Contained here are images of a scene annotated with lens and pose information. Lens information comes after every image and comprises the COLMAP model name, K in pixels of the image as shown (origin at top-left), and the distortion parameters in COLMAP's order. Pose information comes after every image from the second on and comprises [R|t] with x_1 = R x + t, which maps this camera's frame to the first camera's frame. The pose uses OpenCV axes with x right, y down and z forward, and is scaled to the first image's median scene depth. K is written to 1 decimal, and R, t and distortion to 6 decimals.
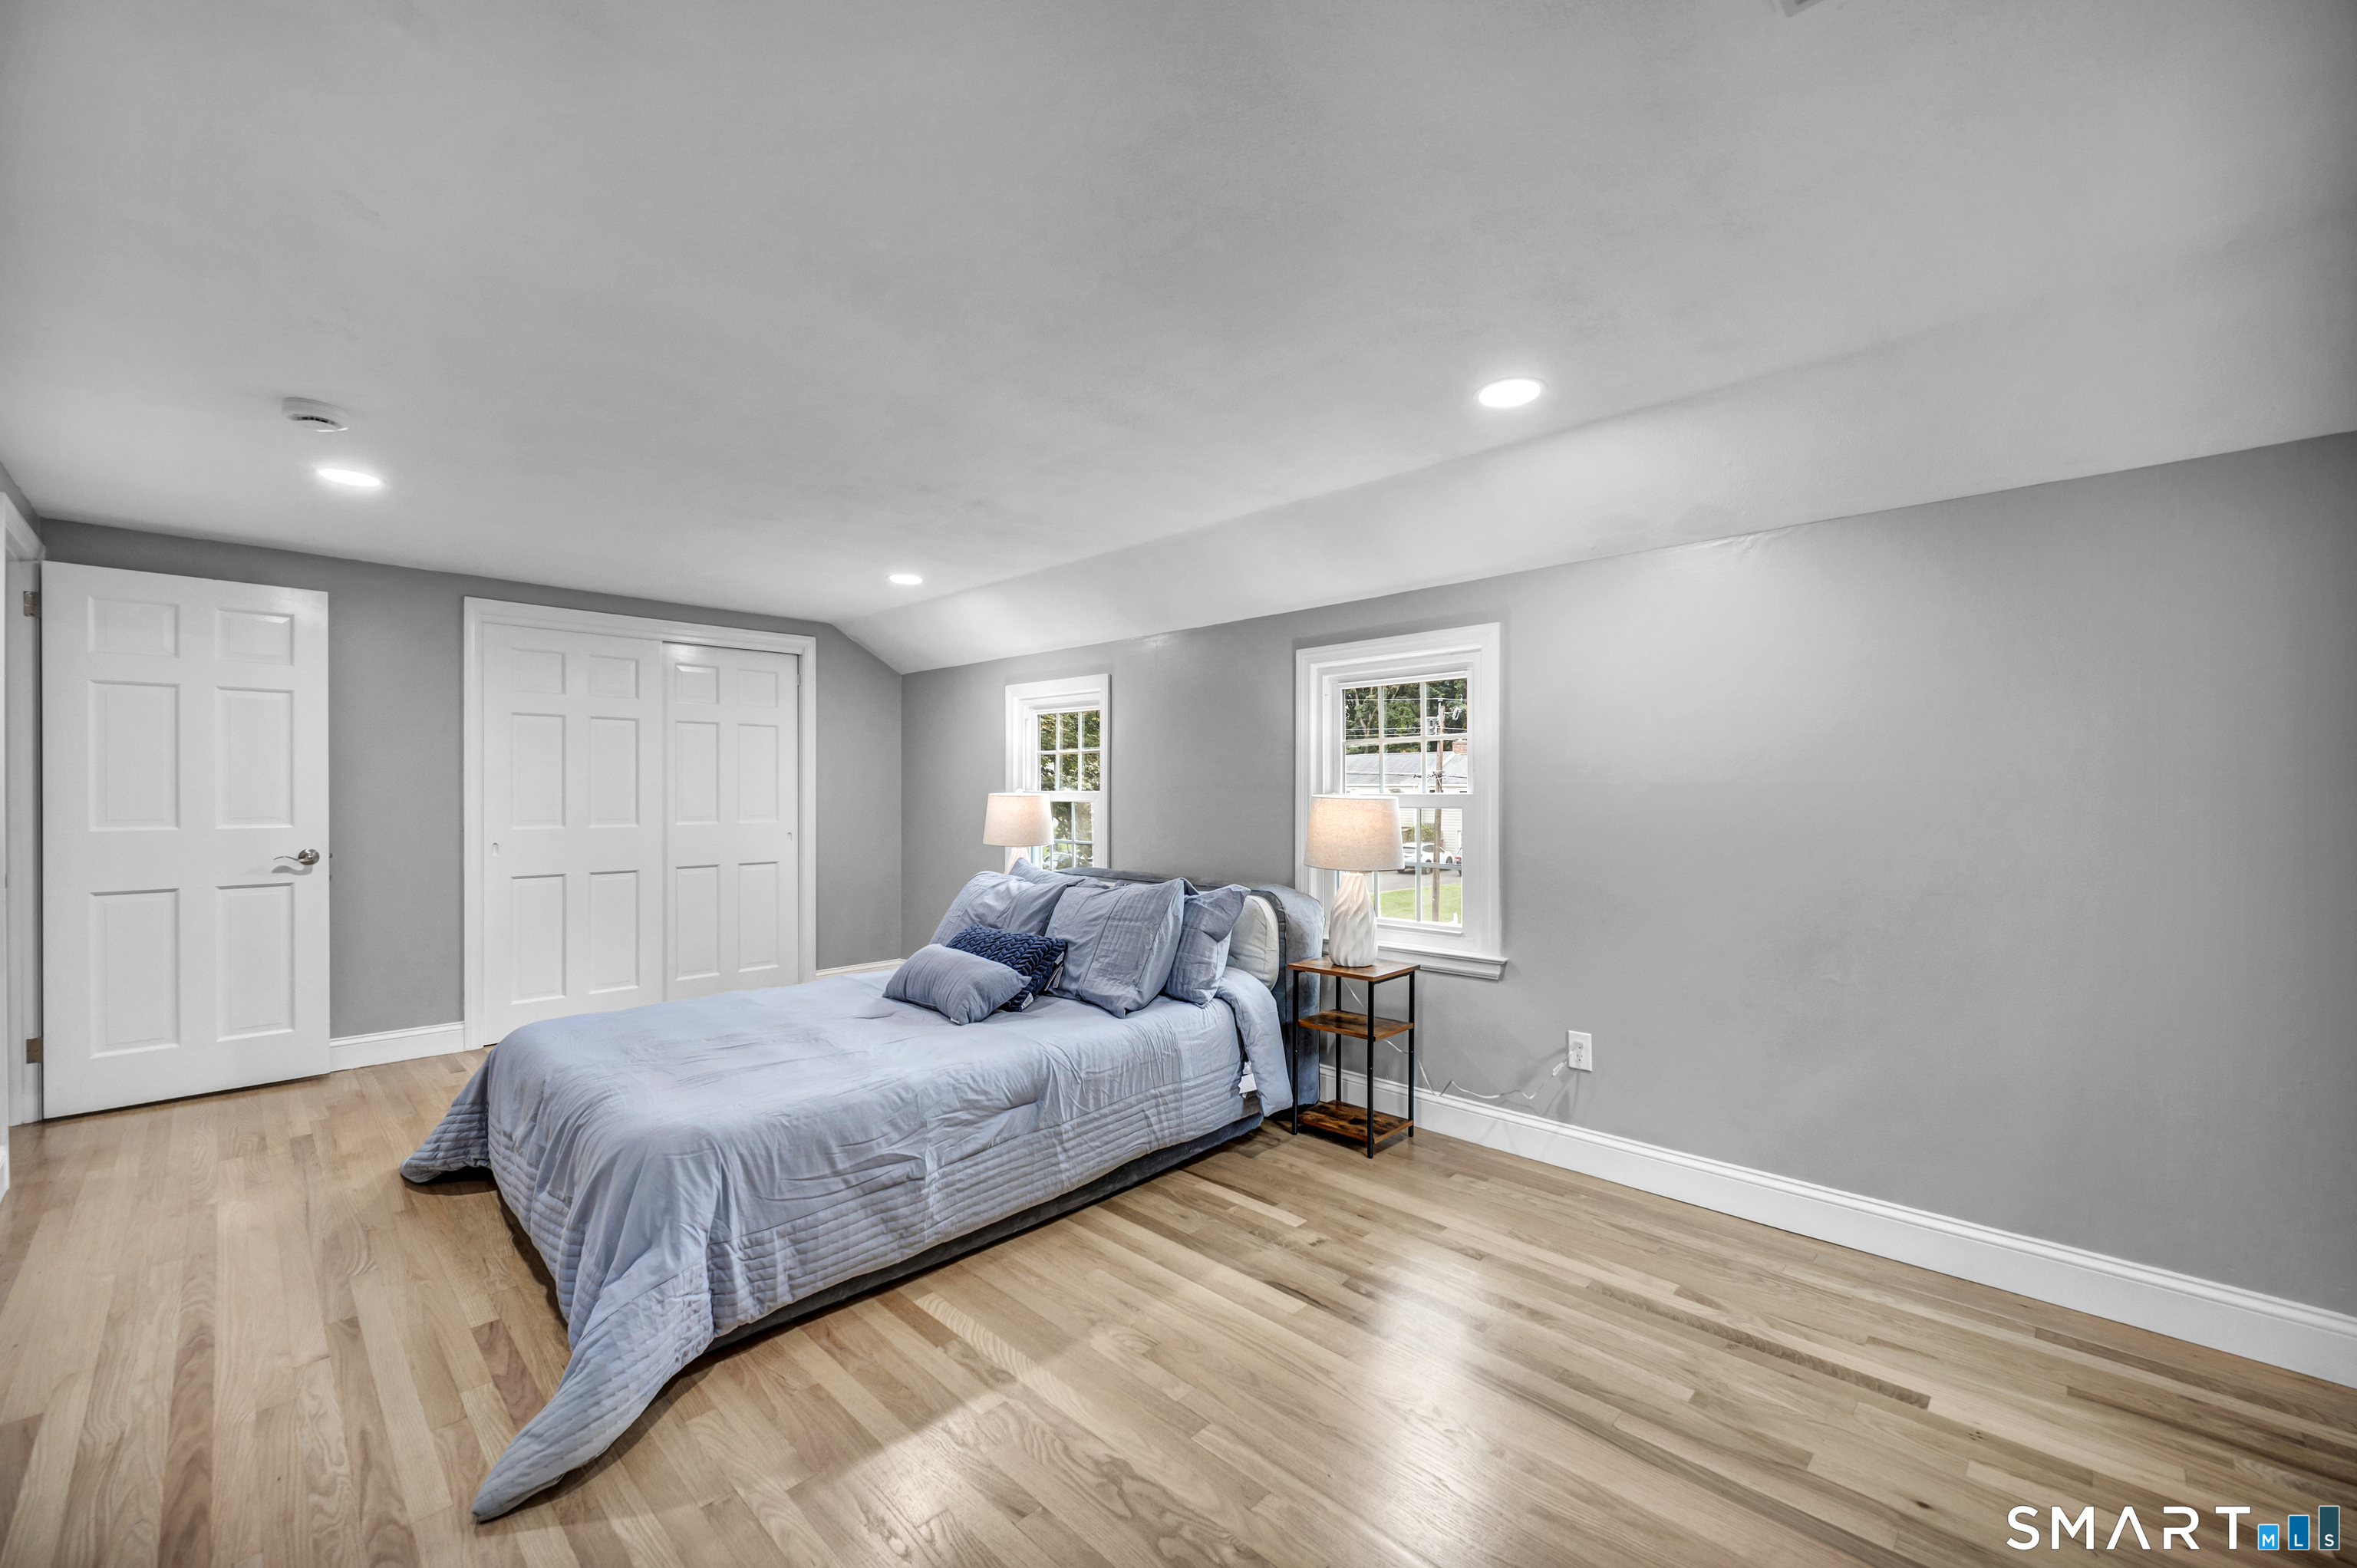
lens RADIAL K [[956.3, 0, 1186.5], [0, 956.3, 789.8], [0, 0, 1]] dist [-0.001803, -0.000224]
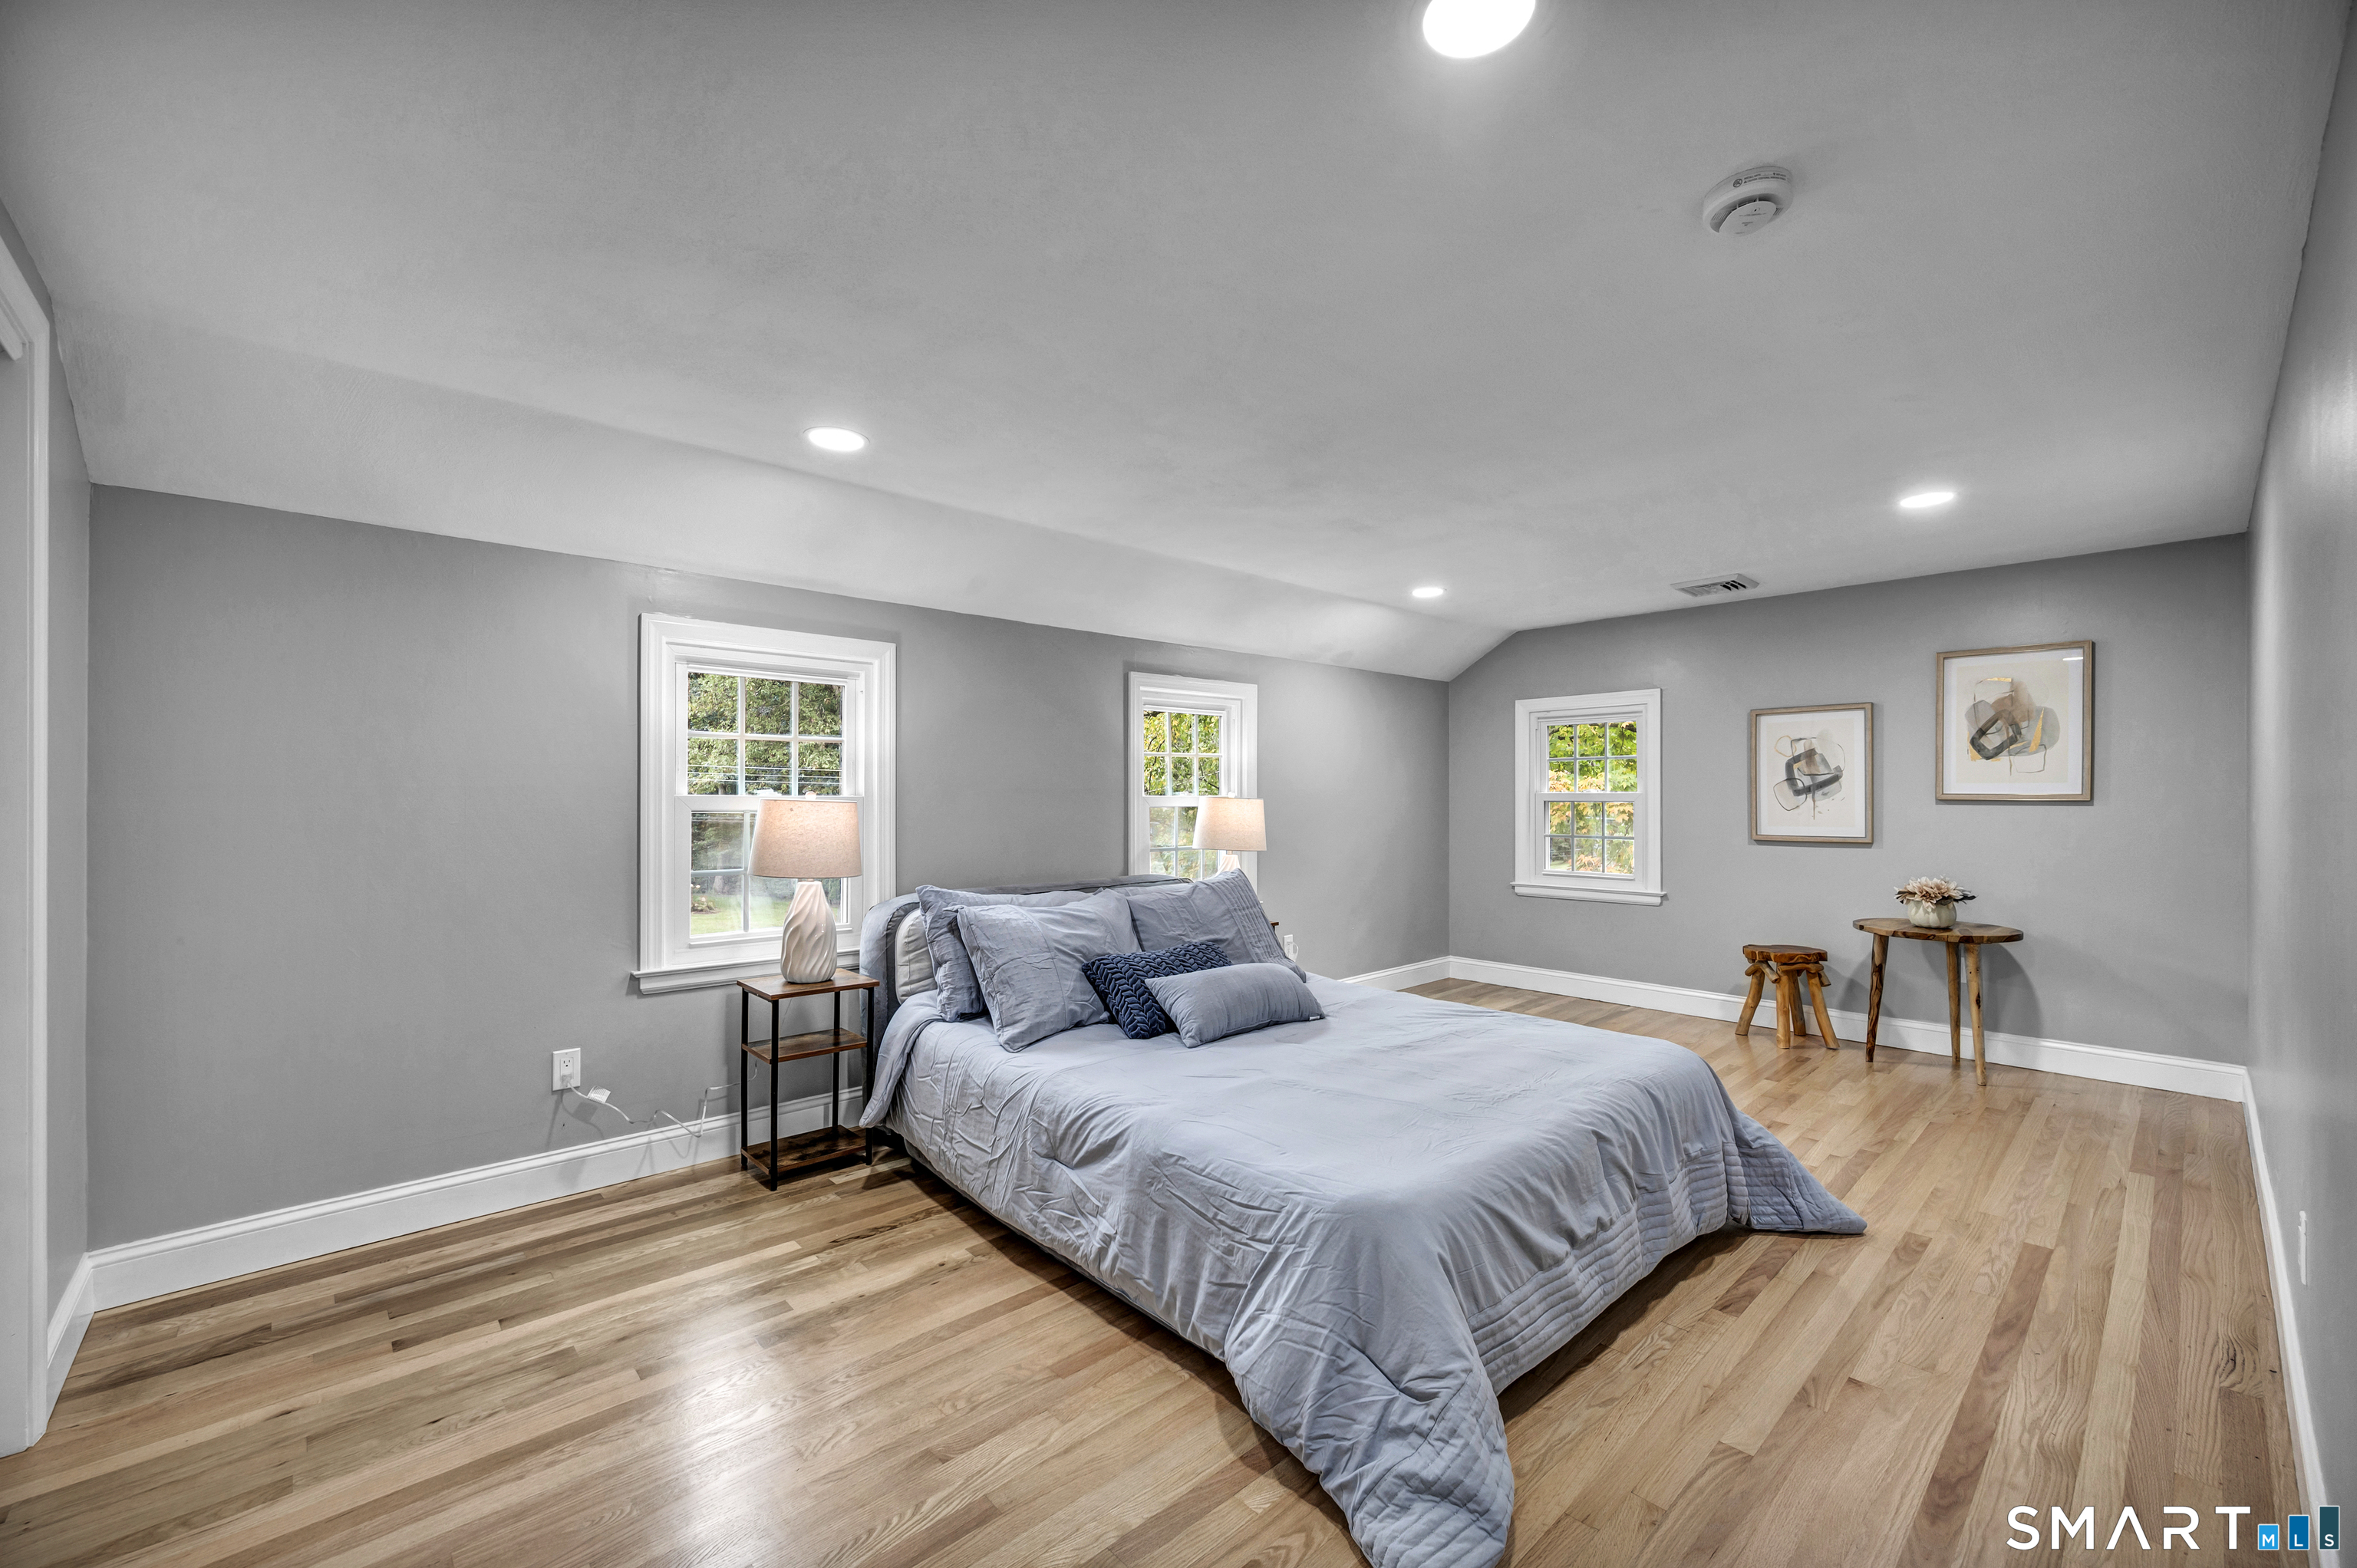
lens RADIAL K [[936.4, 0, 1178.5], [0, 936.4, 784.0], [0, 0, 1]] dist [-0.000807, -0.000120]
pose [[0.051789, 0.000925, 0.998658, -1.126110], [-0.000964, 0.999999, -0.000876, -0.008585], [-0.998658, -0.000917, 0.051790, 0.973703]]
